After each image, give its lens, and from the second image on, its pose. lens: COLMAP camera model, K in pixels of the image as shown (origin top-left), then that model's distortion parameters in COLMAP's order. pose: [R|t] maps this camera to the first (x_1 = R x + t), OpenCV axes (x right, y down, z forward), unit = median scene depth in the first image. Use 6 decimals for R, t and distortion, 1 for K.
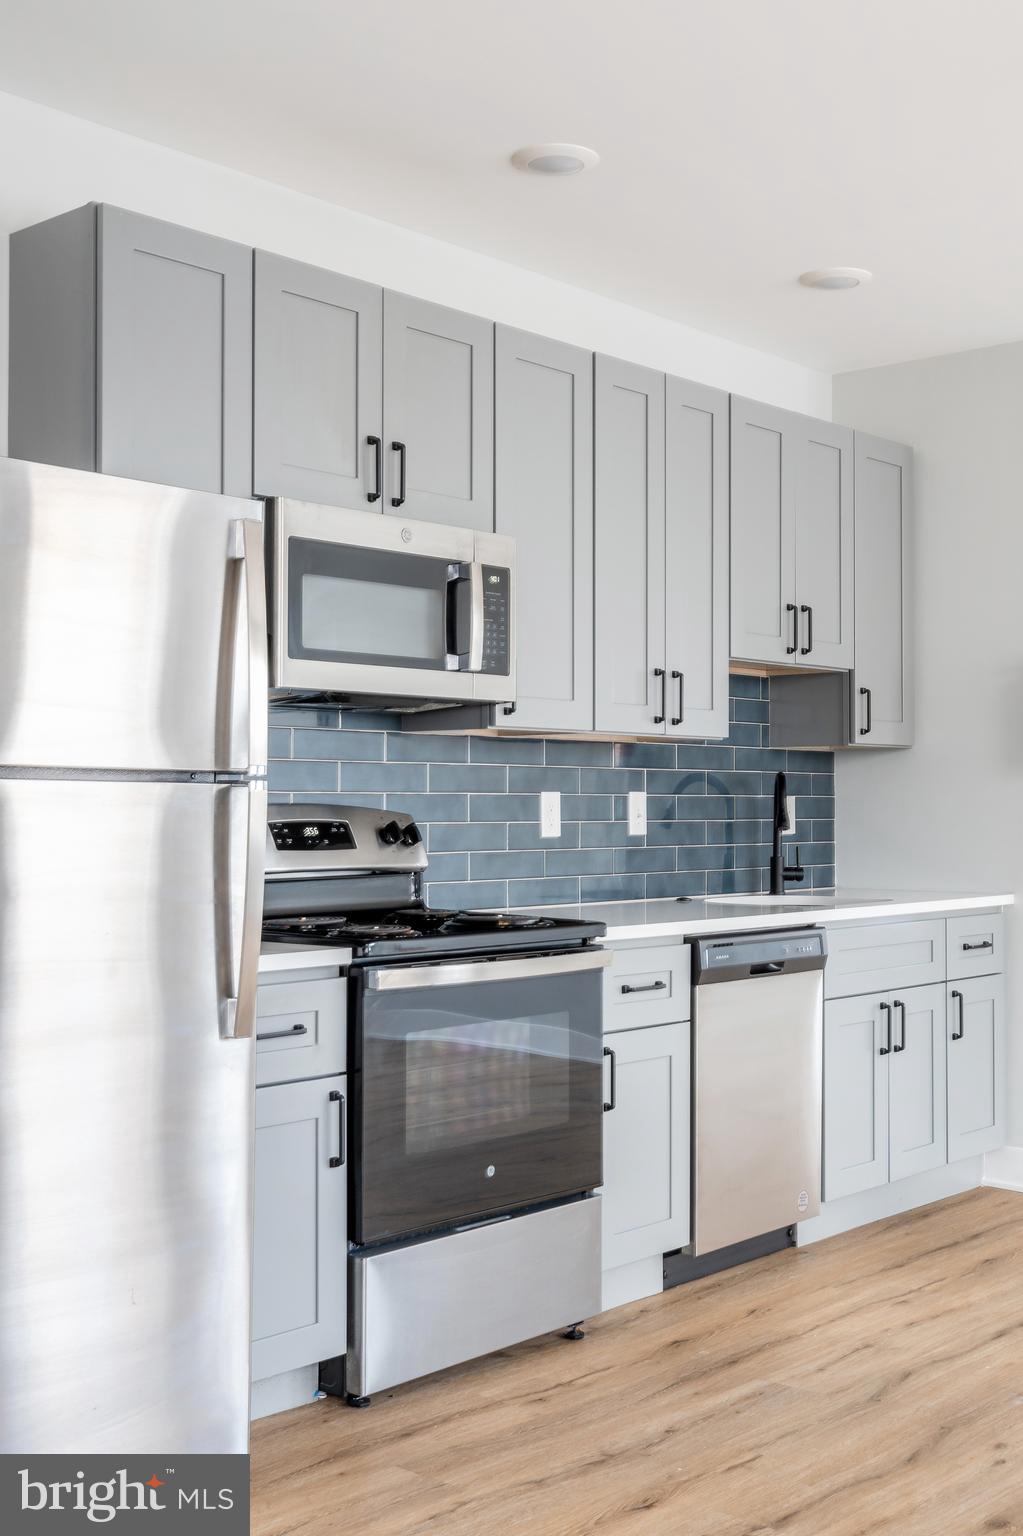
lens RADIAL K [[1793.7, 0, 519.8], [0, 1793.7, 784.5], [0, 0, 1]] dist [0.005892, 0.000000]
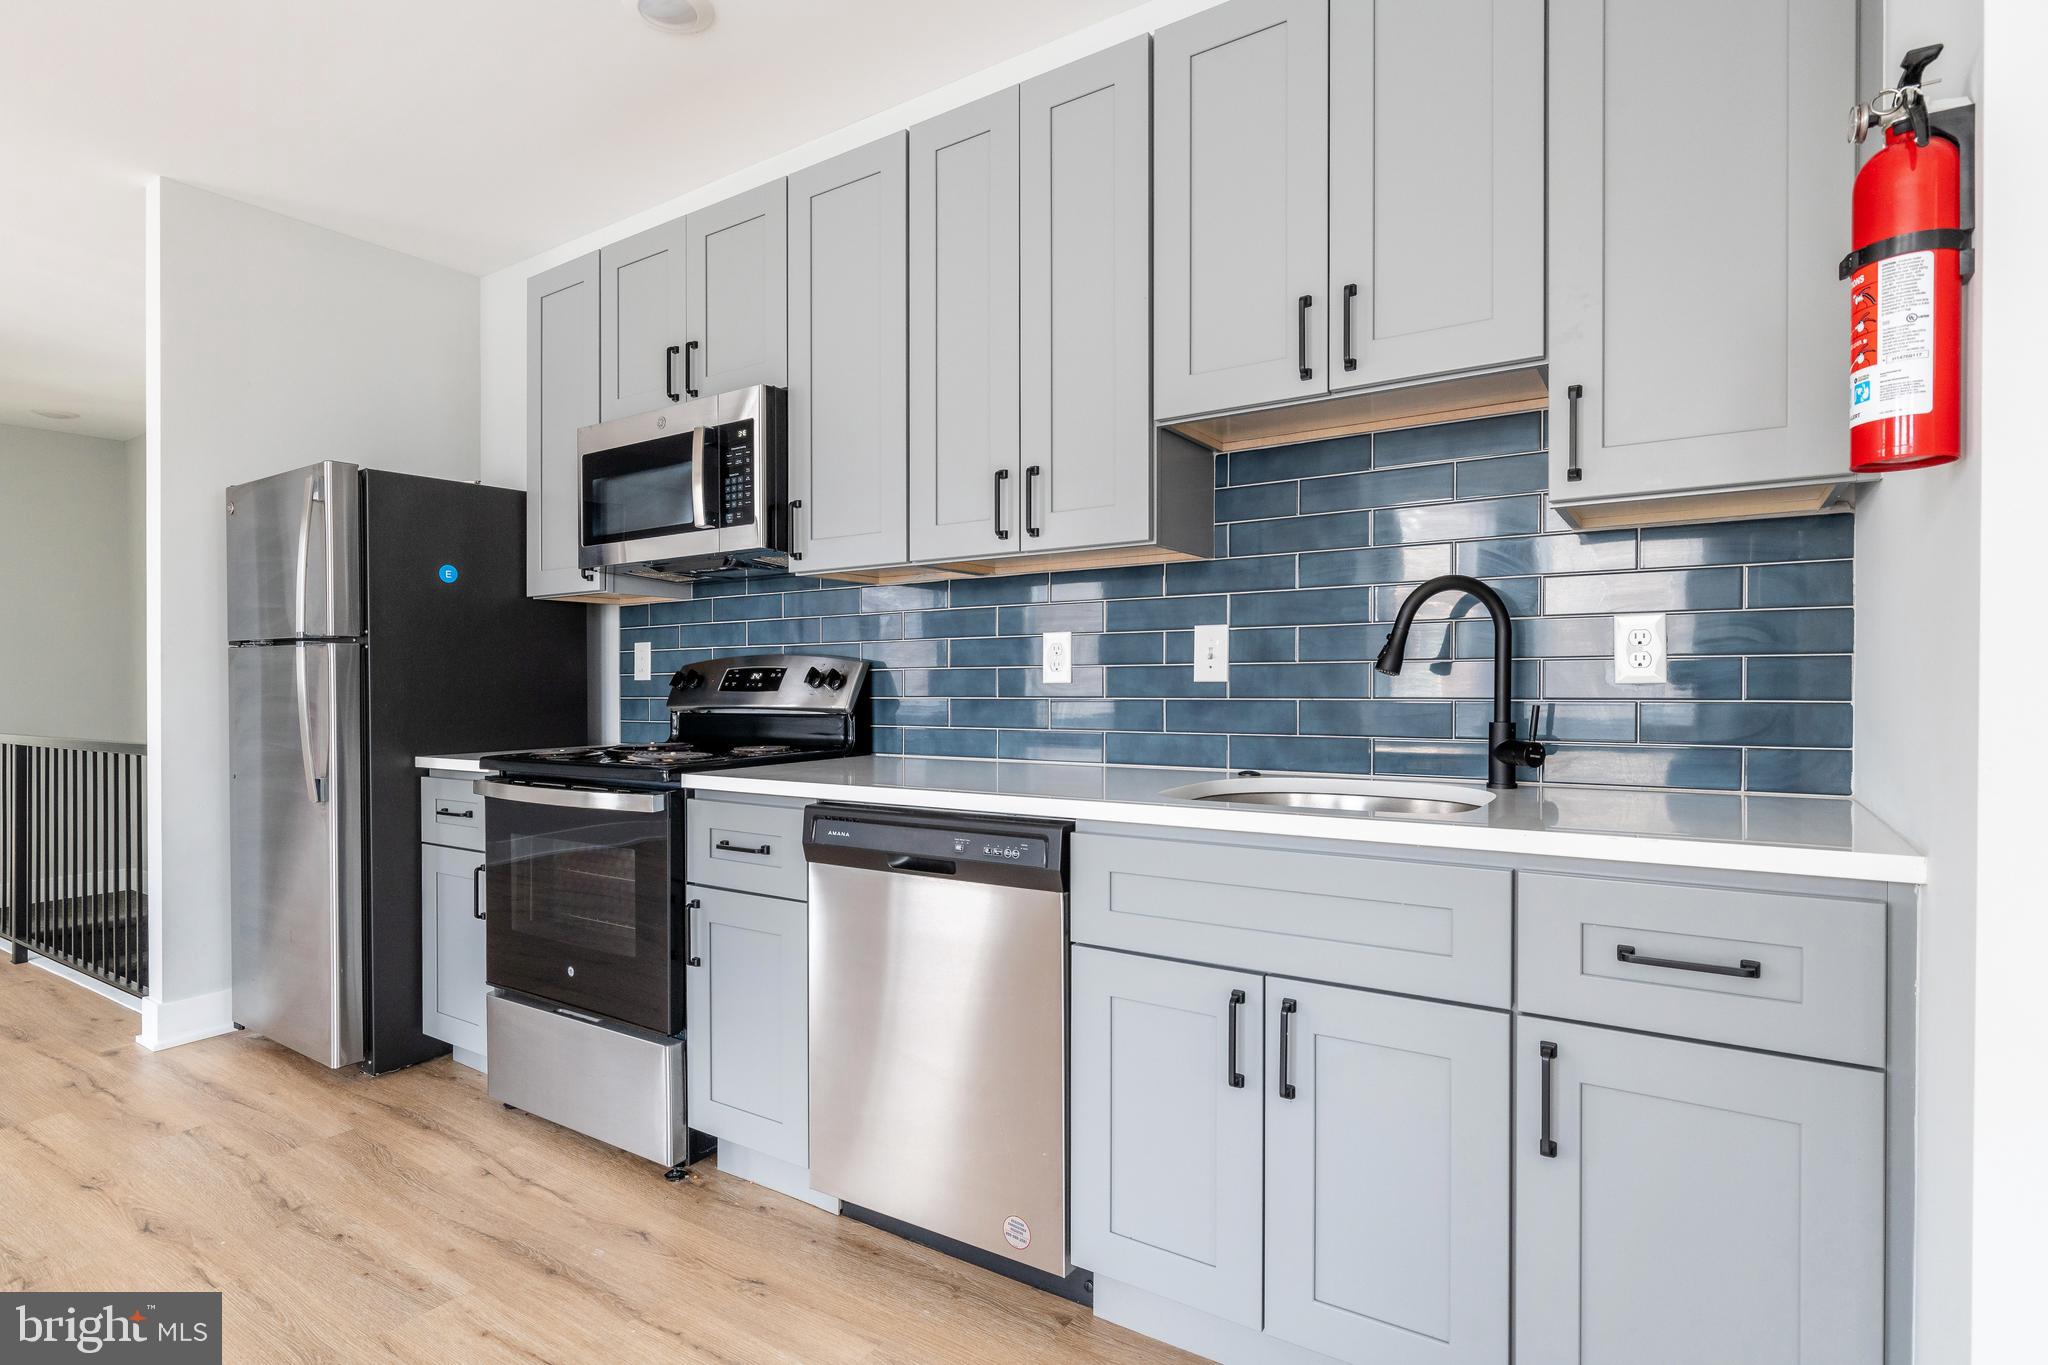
lens RADIAL K [[1026.2, 0, 1032.4], [0, 1026.2, 689.0], [0, 0, 1]] dist [-0.002248, 0.003099]
pose [[0.136508, 0.005014, -0.990626, 0.448752], [0.019475, 0.999780, 0.007744, 0.024689], [0.990447, -0.020349, 0.136381, 0.808695]]
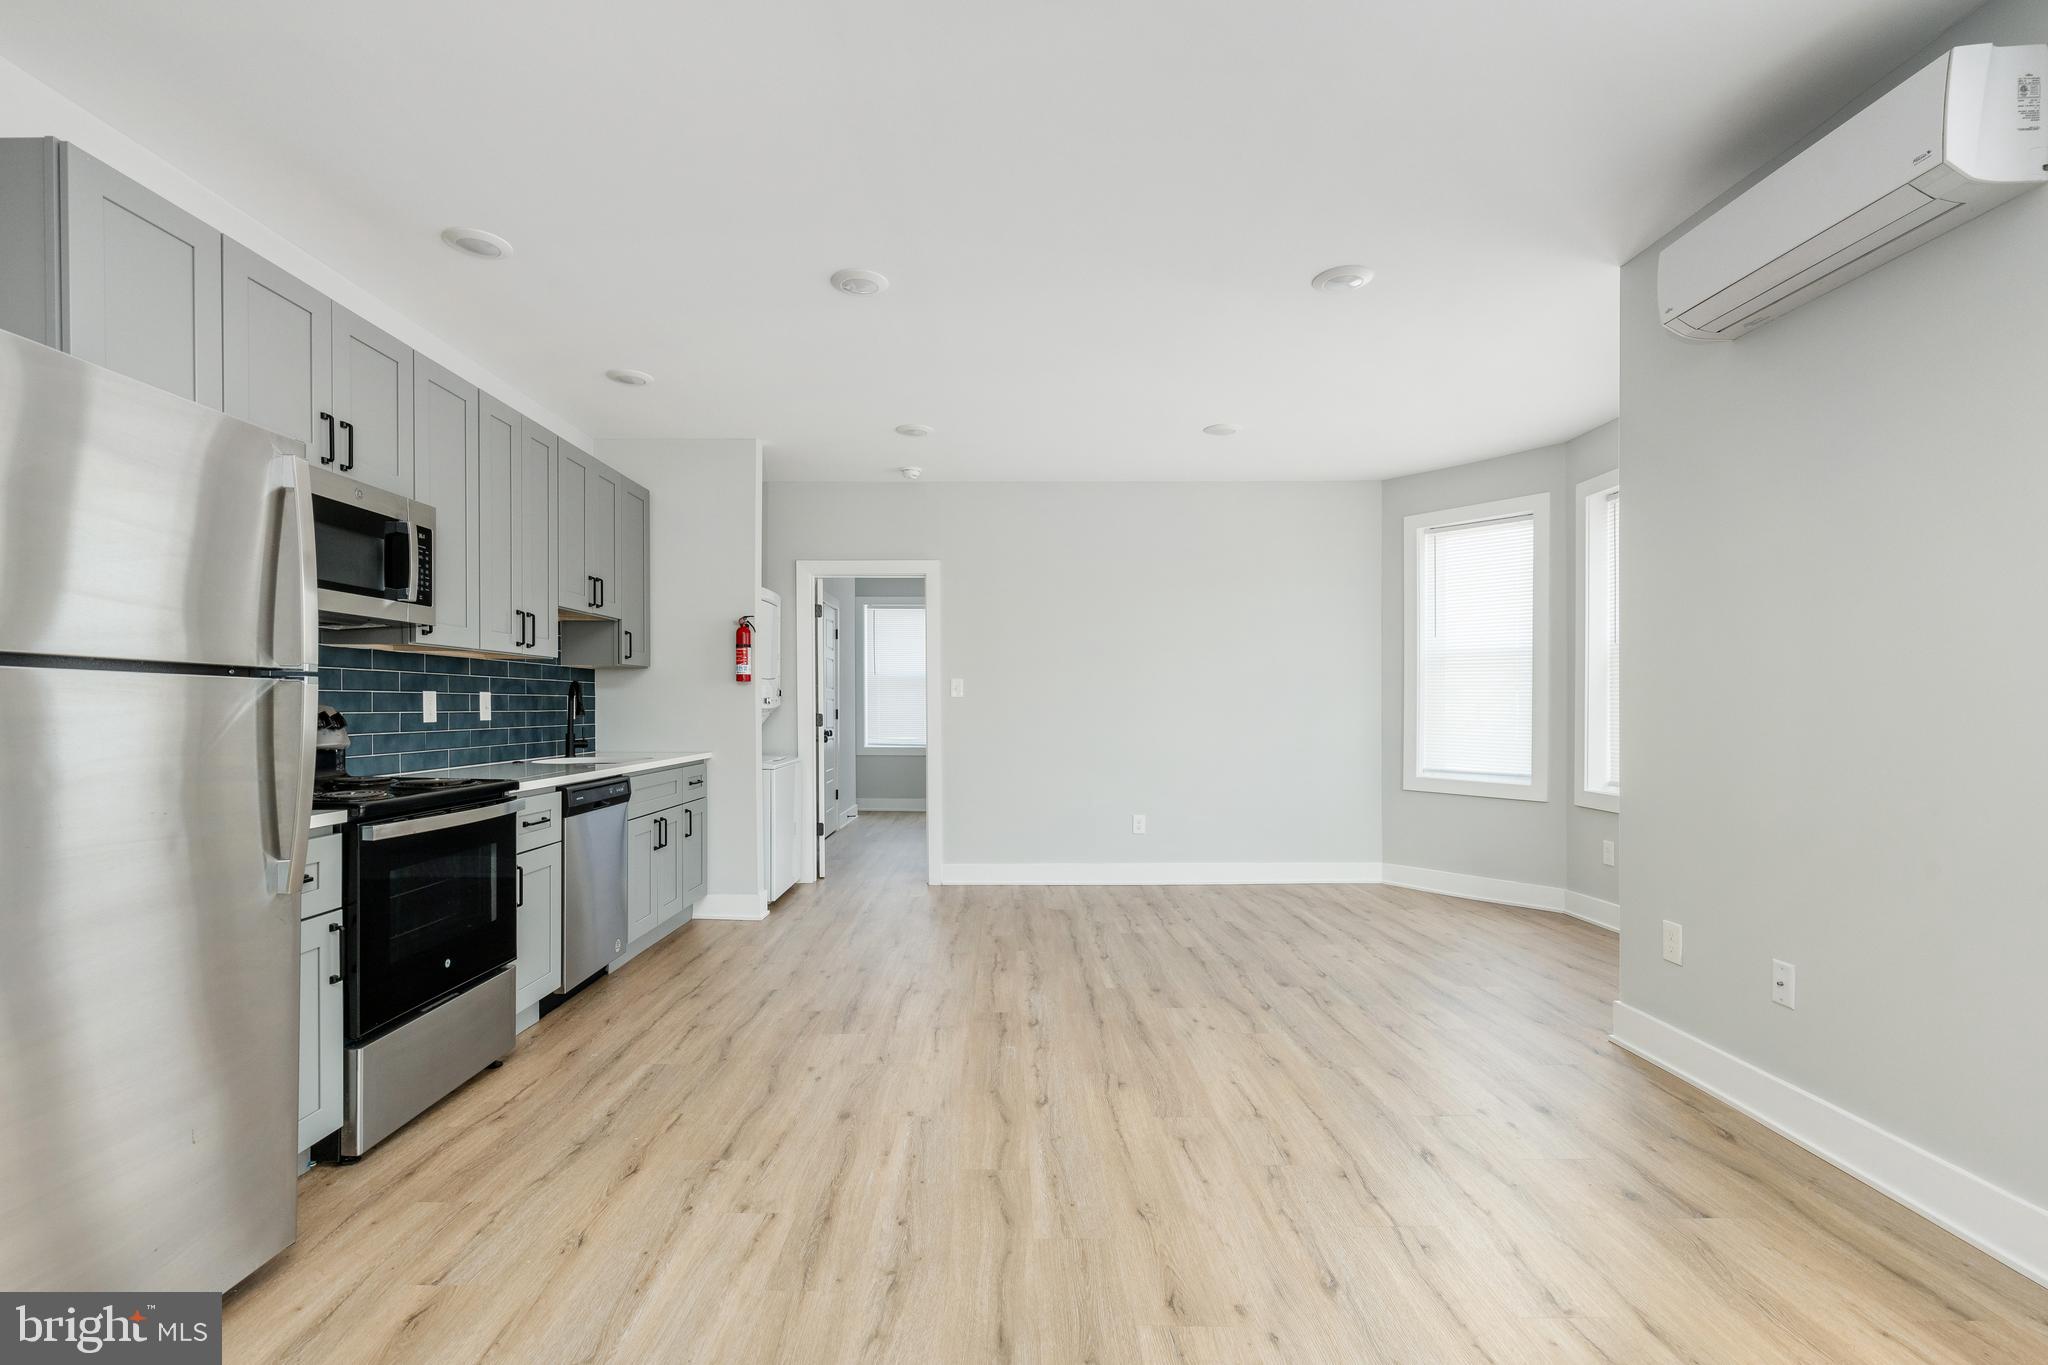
lens RADIAL K [[928.8, 0, 984.6], [0, 928.8, 717.9], [0, 0, 1]] dist [0.006319, -0.001449]
pose [[0.766797, -0.006570, 0.641857, -0.106478], [-0.010108, 0.999700, 0.022309, 0.003888], [-0.641811, -0.023594, 0.766500, 0.125507]]
